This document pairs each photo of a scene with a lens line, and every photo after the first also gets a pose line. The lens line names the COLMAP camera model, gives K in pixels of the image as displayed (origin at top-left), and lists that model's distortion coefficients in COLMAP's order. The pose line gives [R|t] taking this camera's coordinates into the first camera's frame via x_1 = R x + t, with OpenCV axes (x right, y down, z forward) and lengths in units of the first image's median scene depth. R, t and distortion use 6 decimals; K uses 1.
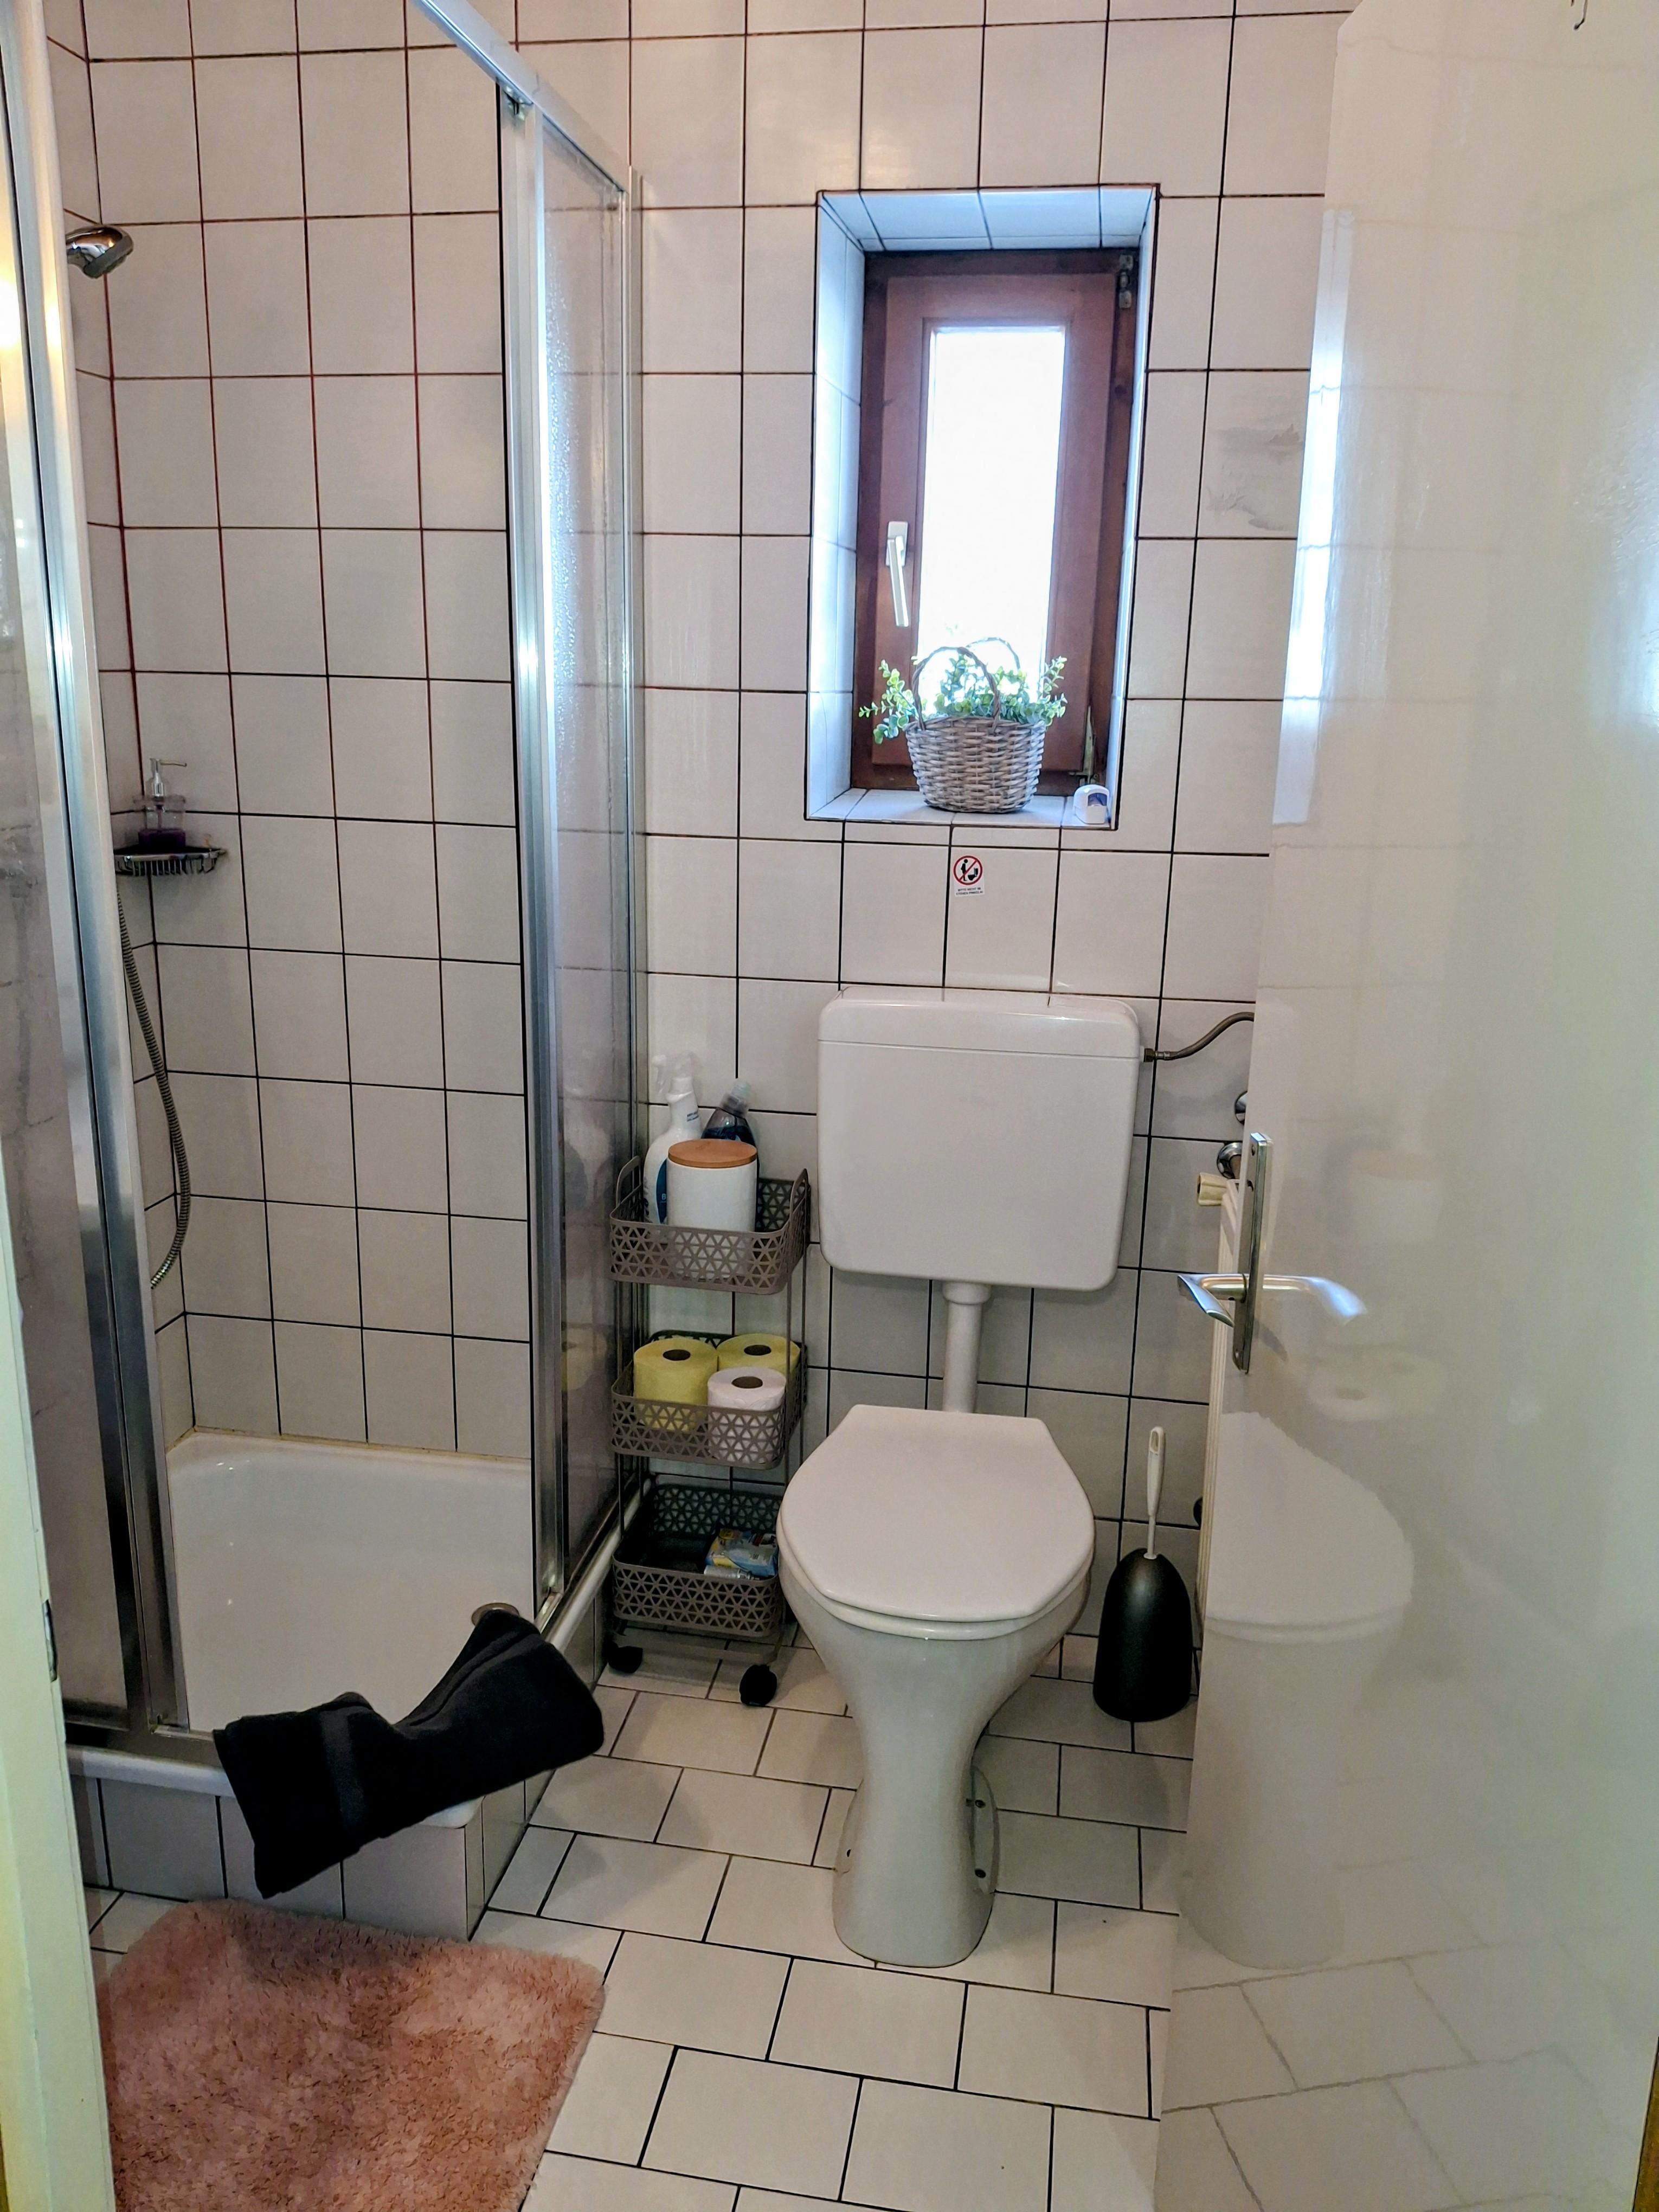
lens RADIAL K [[1718.1, 0, 844.6], [0, 1718.1, 1109.7], [0, 0, 1]] dist [0.180195, -0.353861]
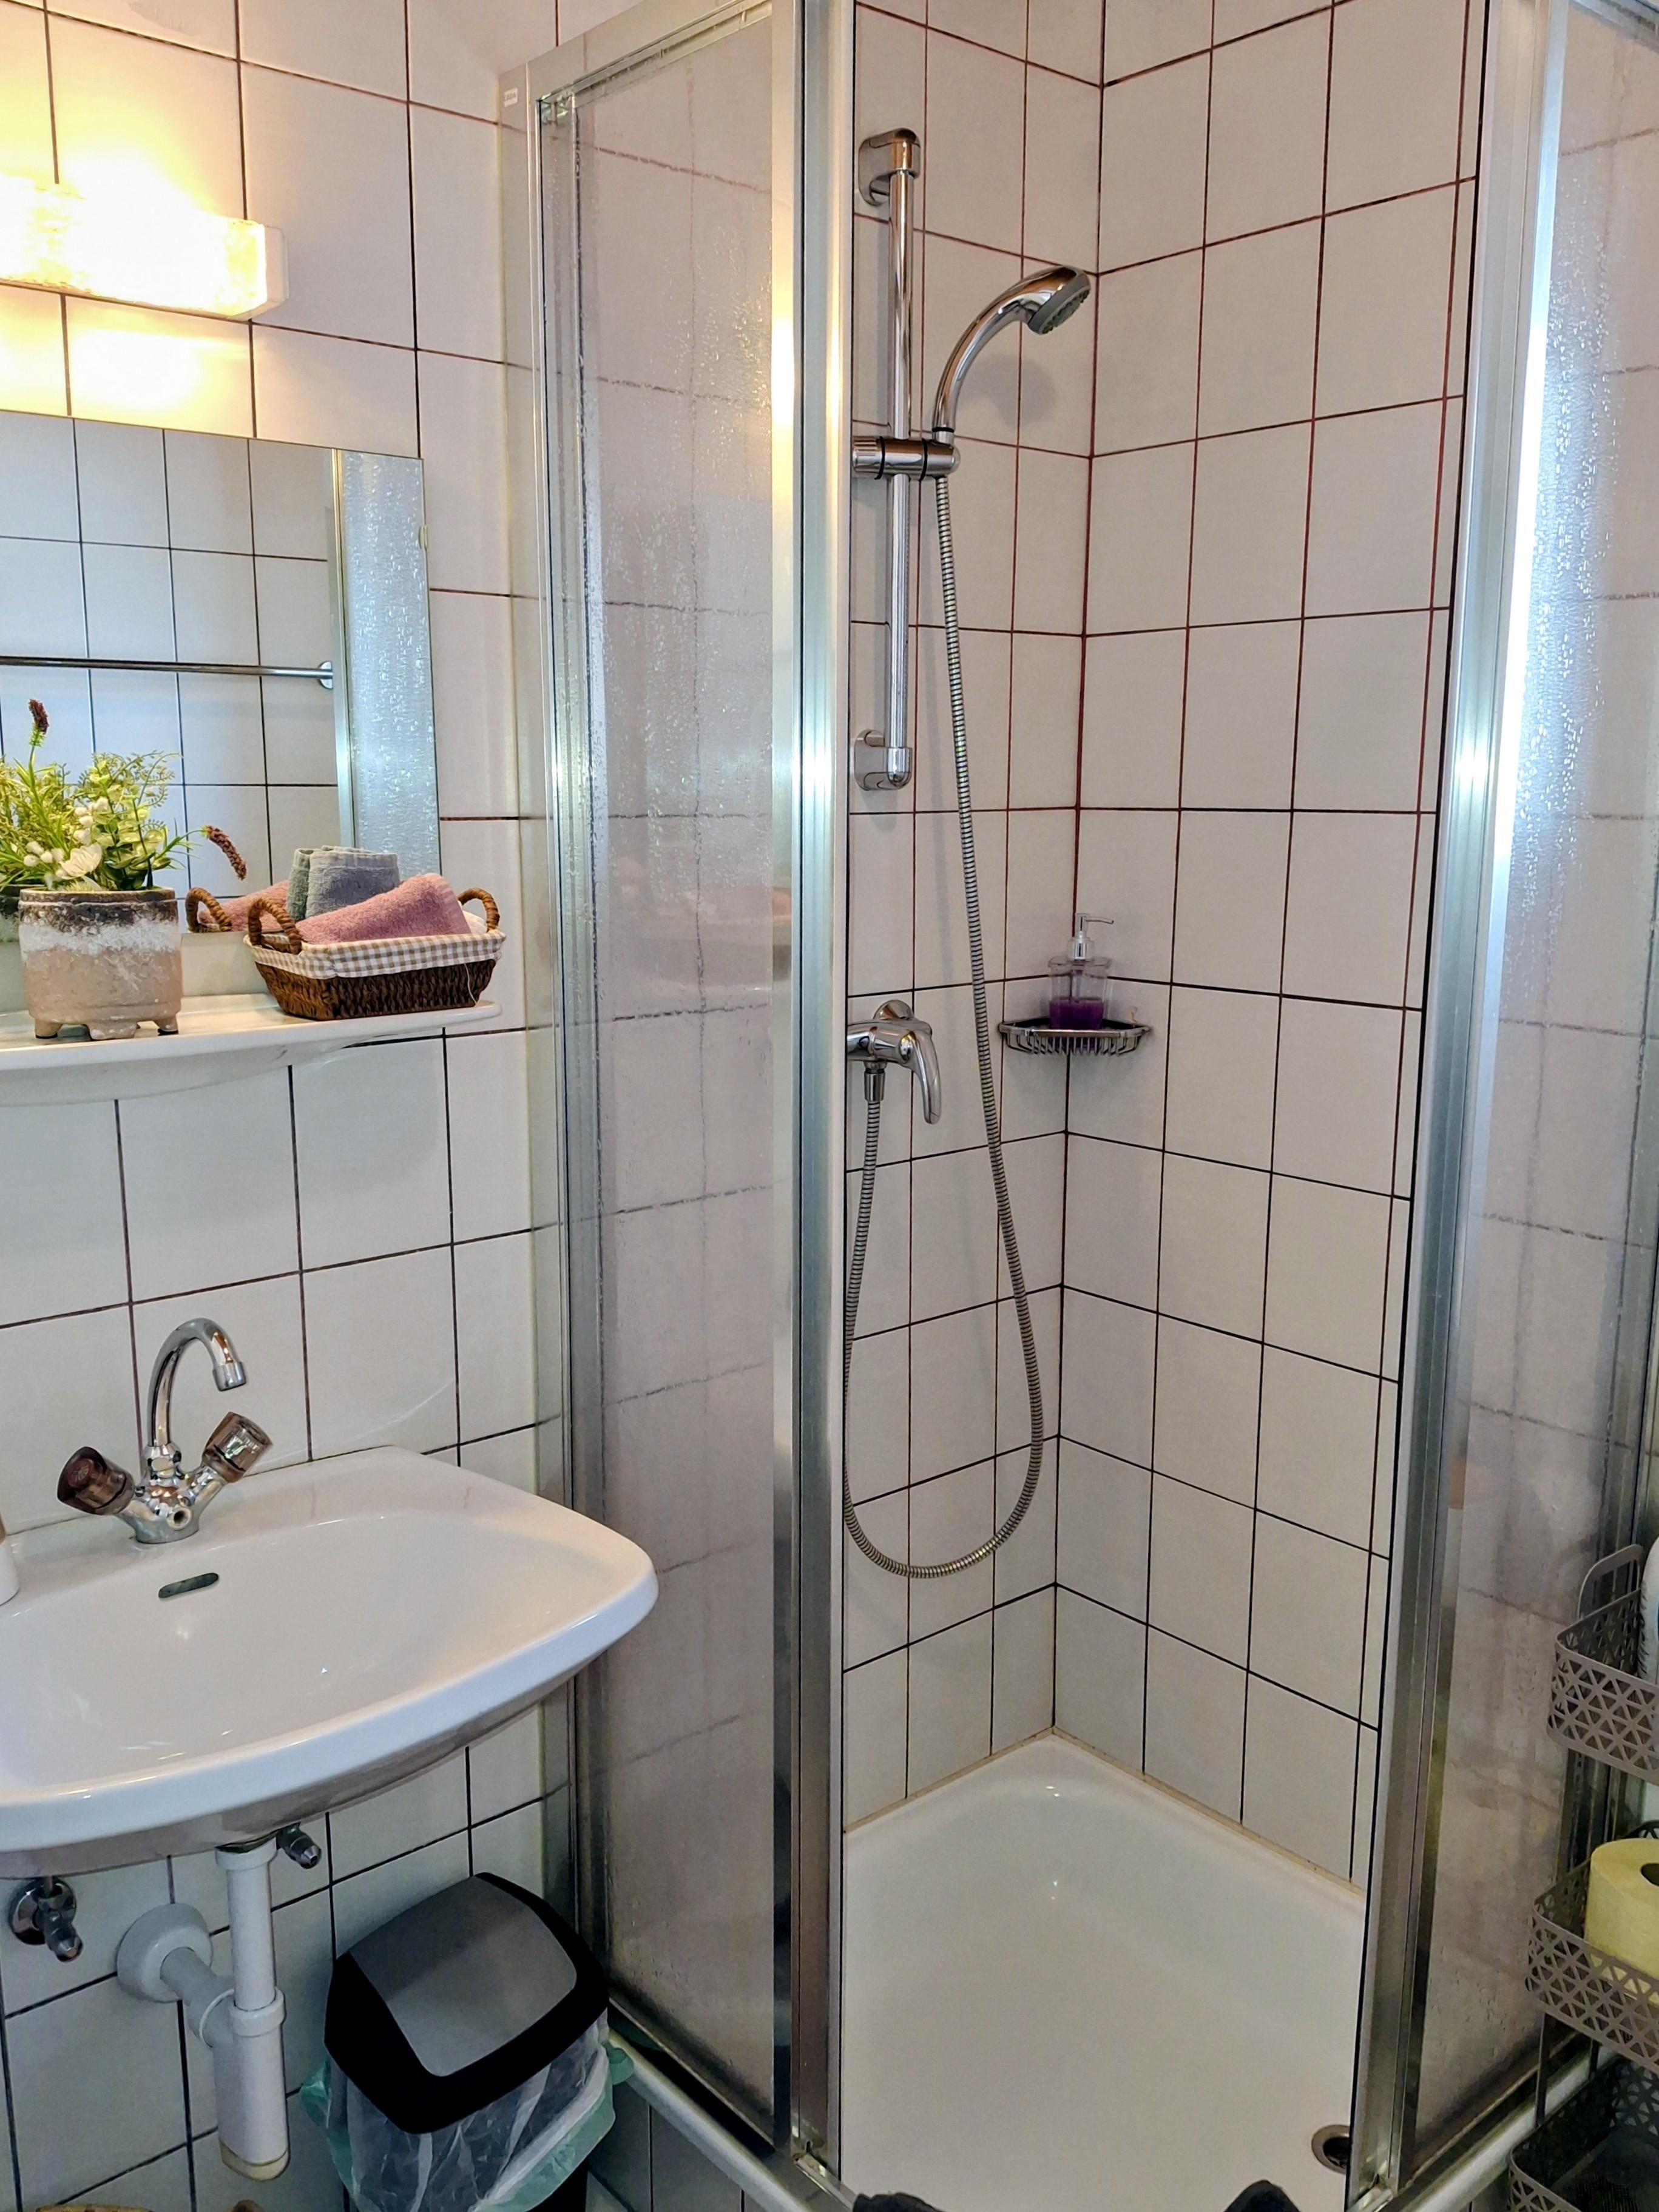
lens RADIAL K [[1852.6, 0, 829.5], [0, 1852.6, 1106.0], [0, 0, 1]] dist [0.120344, -0.197910]
pose [[0.752930, 0.097817, -0.650791, 0.093049], [-0.149697, 0.988425, -0.024626, -0.071461], [0.640849, 0.115963, 0.758857, 0.273566]]
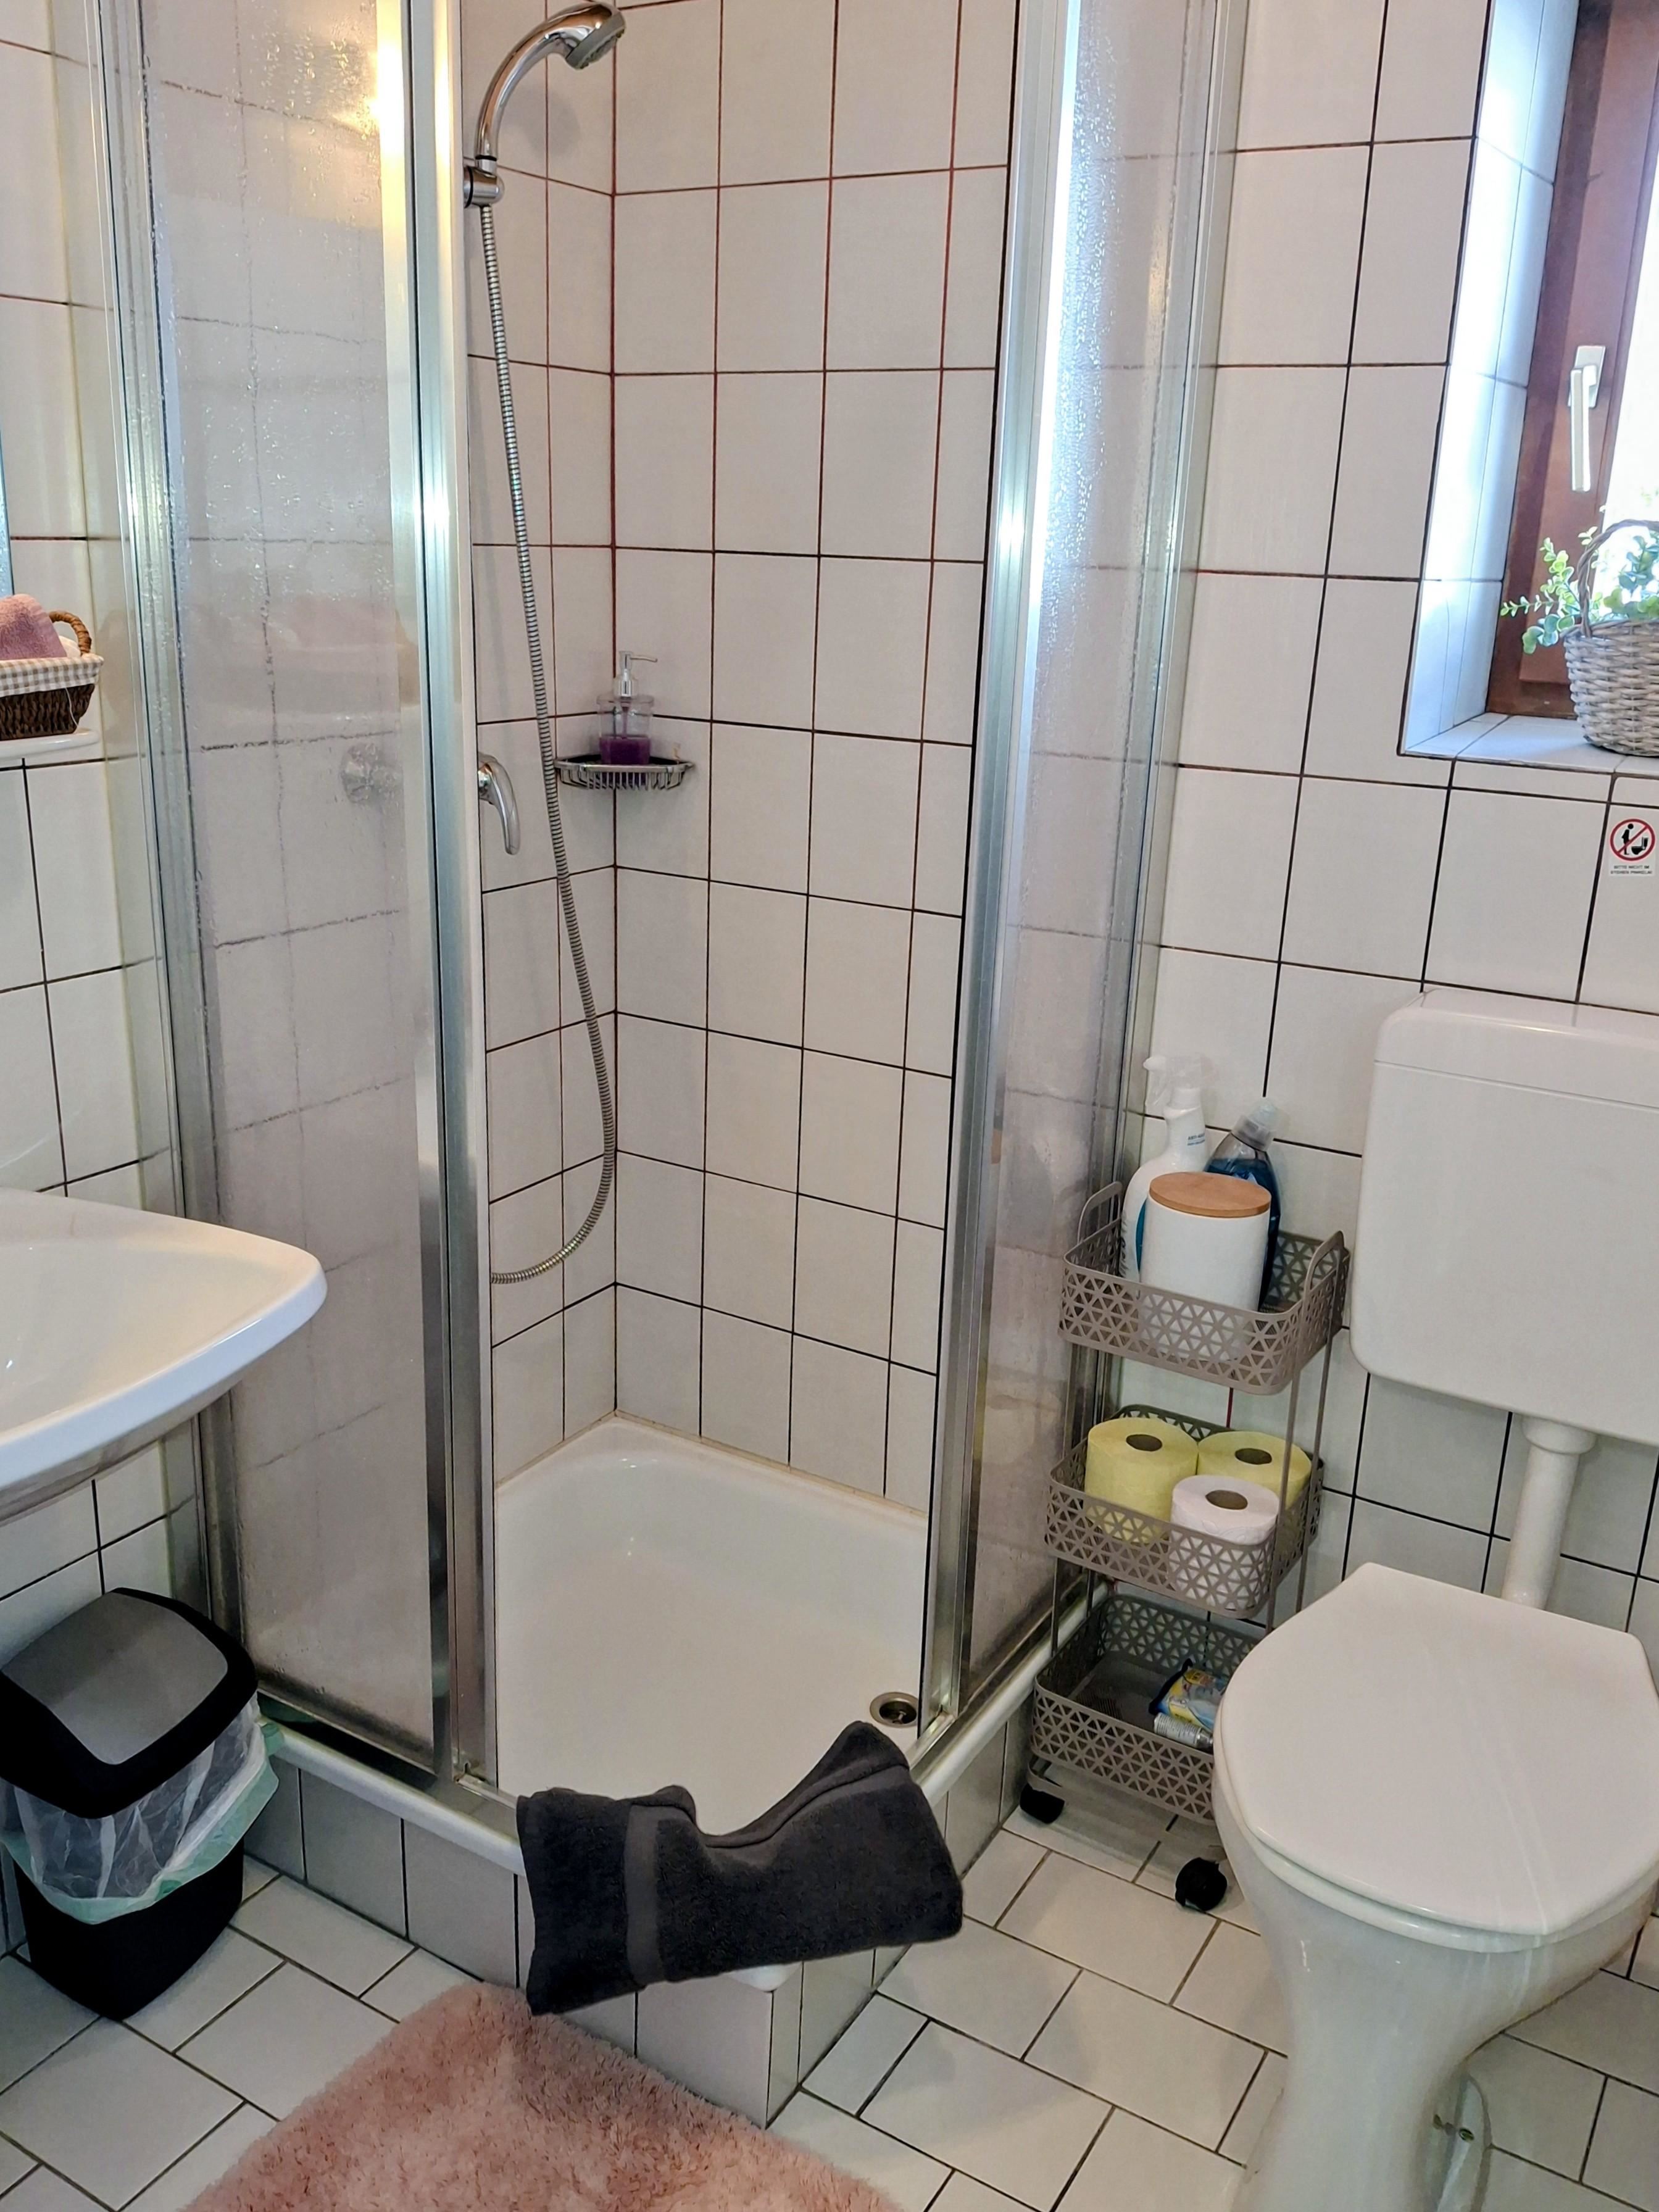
lens RADIAL K [[1884.7, 0, 829.3], [0, 1884.7, 1111.7], [0, 0, 1]] dist [0.122040, -0.284727]
pose [[0.923868, 0.120423, -0.363272, 0.065170], [-0.107641, 0.992650, 0.055308, -0.037956], [0.367262, -0.011994, 0.930040, 0.166052]]
